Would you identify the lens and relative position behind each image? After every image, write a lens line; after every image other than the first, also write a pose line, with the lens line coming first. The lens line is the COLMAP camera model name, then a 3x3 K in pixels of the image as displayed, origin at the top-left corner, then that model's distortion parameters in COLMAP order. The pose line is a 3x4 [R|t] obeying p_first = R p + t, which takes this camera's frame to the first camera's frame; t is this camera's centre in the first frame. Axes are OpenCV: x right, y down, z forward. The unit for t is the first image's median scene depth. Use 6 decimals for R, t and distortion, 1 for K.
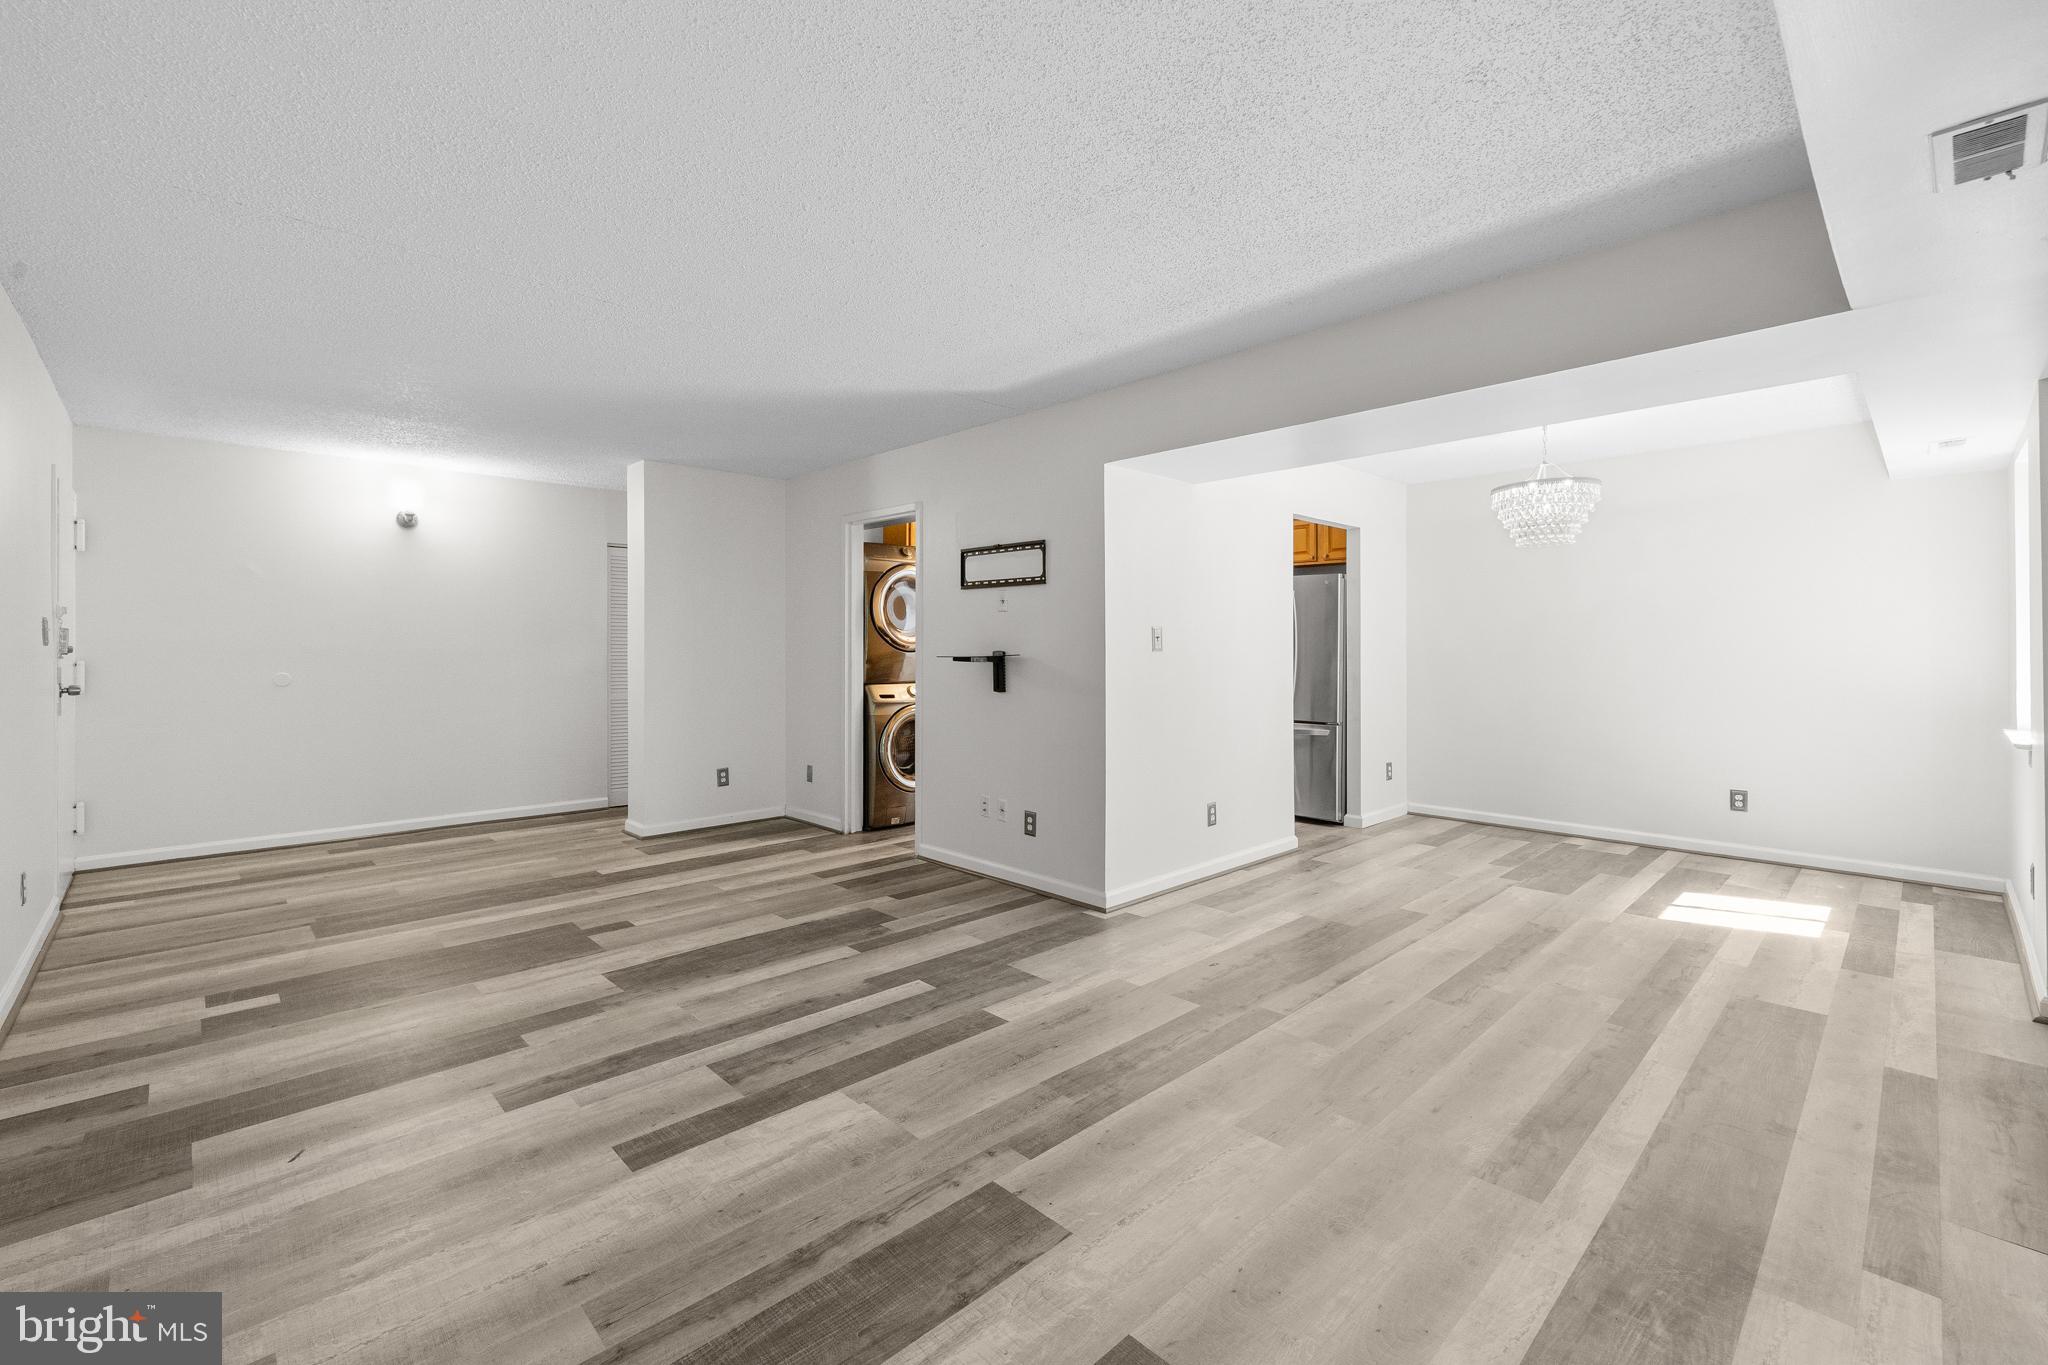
lens RADIAL K [[867.7, 0, 1015.6], [0, 867.7, 625.8], [0, 0, 1]] dist [0.001500, 0.001402]
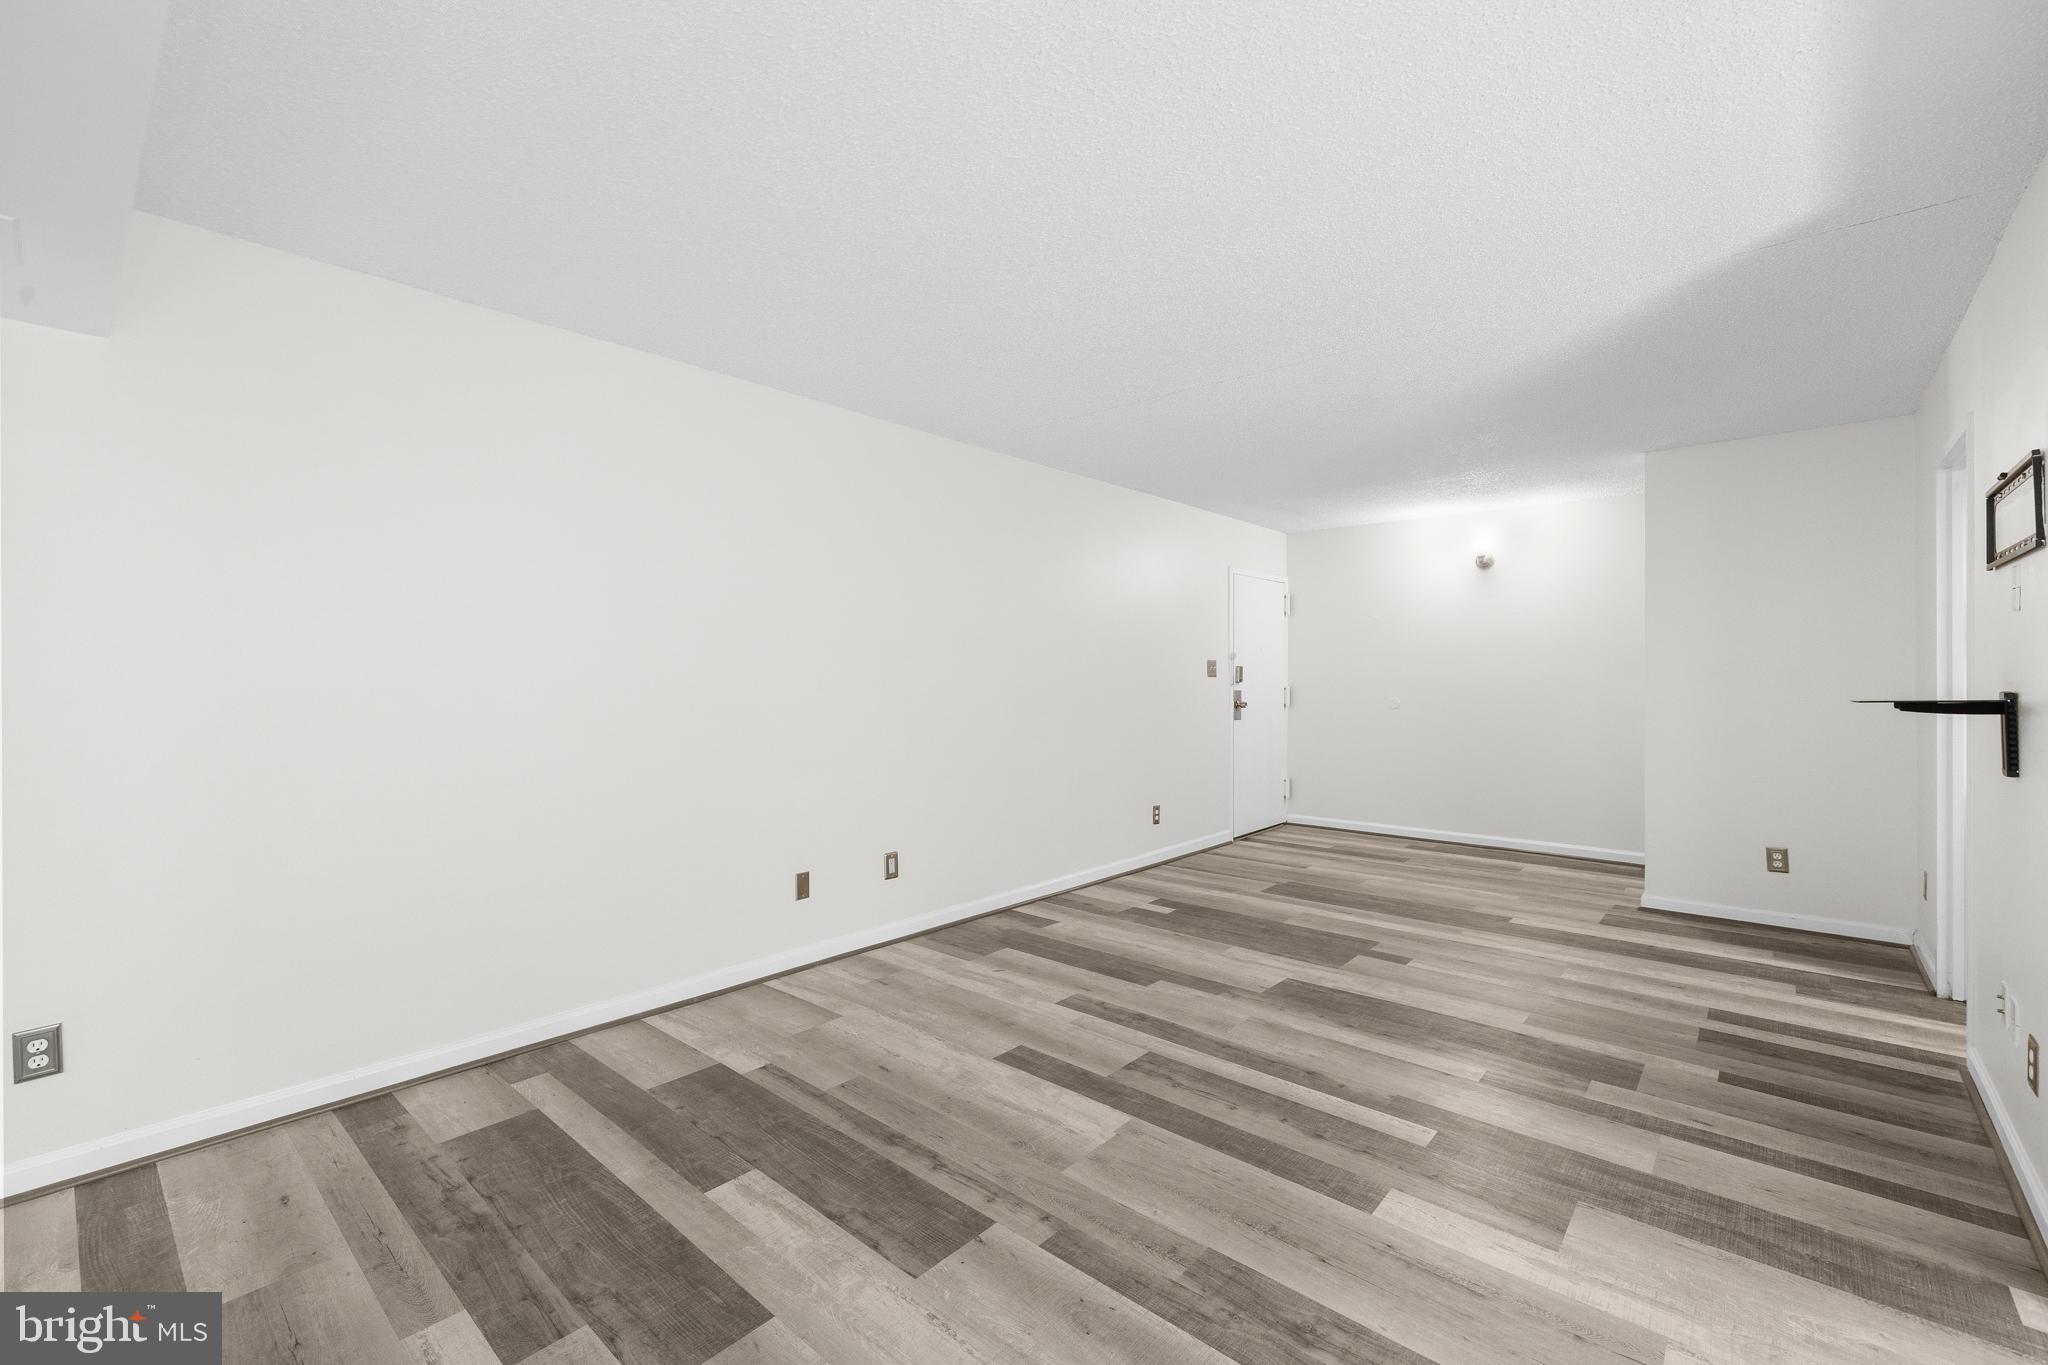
lens RADIAL K [[867.7, 0, 1032.7], [0, 867.7, 681.7], [0, 0, 1]] dist [0.001500, 0.001402]
pose [[0.088731, 0.007411, -0.996028, 0.683283], [0.026776, 0.999593, 0.009823, 0.006127], [0.995696, -0.027542, 0.088497, 0.683924]]
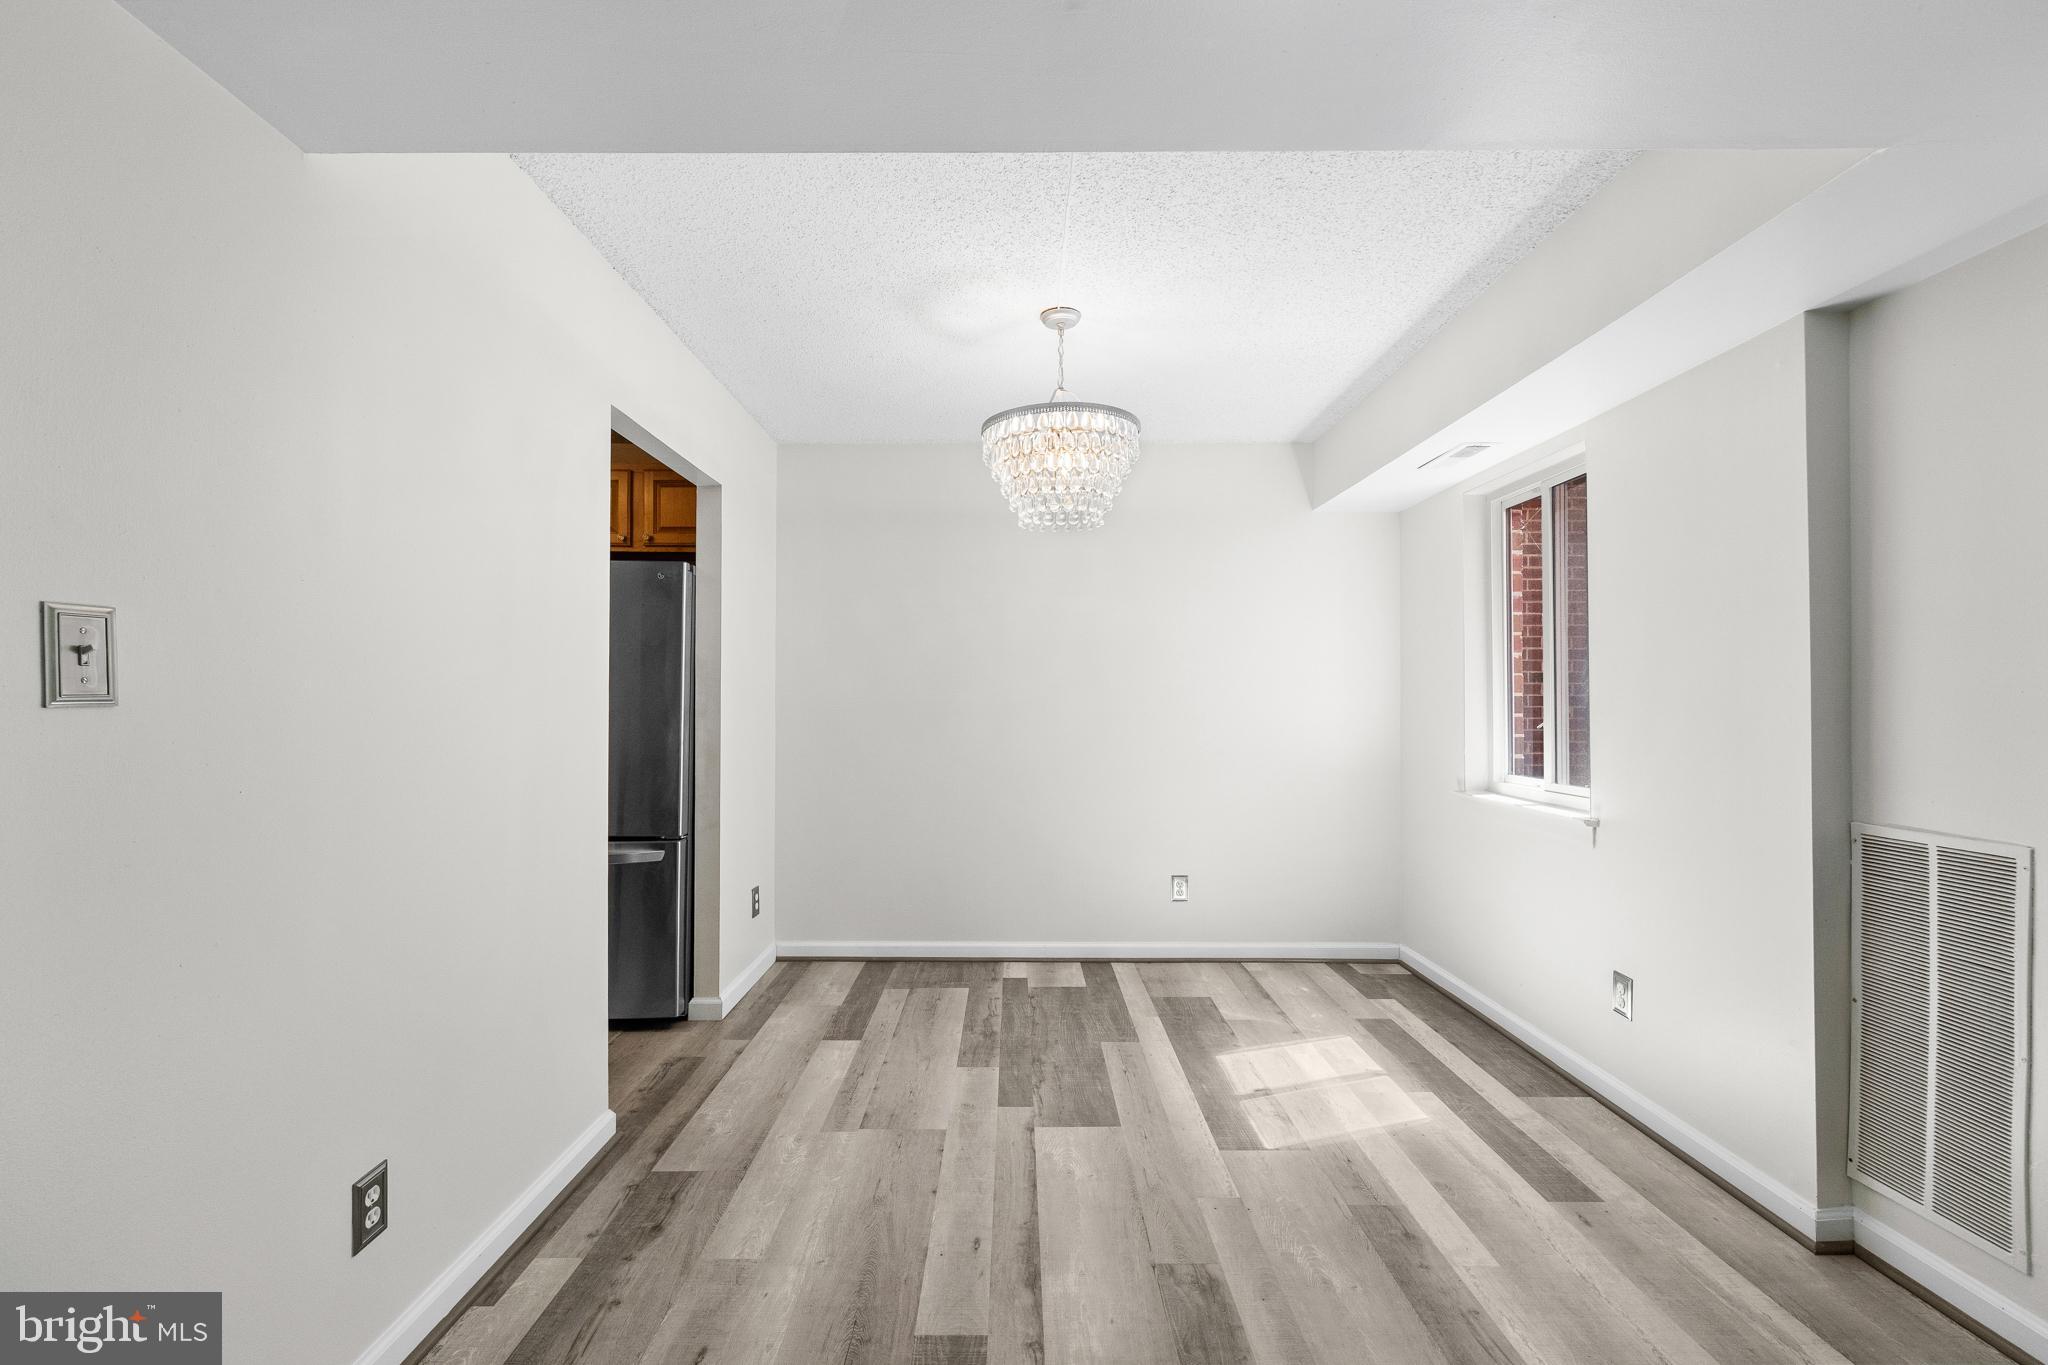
lens RADIAL K [[867.7, 0, 1025.3], [0, 867.7, 690.7], [0, 0, 1]] dist [0.001500, 0.001402]
pose [[0.681487, 0.008996, 0.731775, 0.255820], [-0.021118, 0.999750, 0.007377, 0.027961], [-0.731526, -0.020481, 0.681506, 1.007312]]
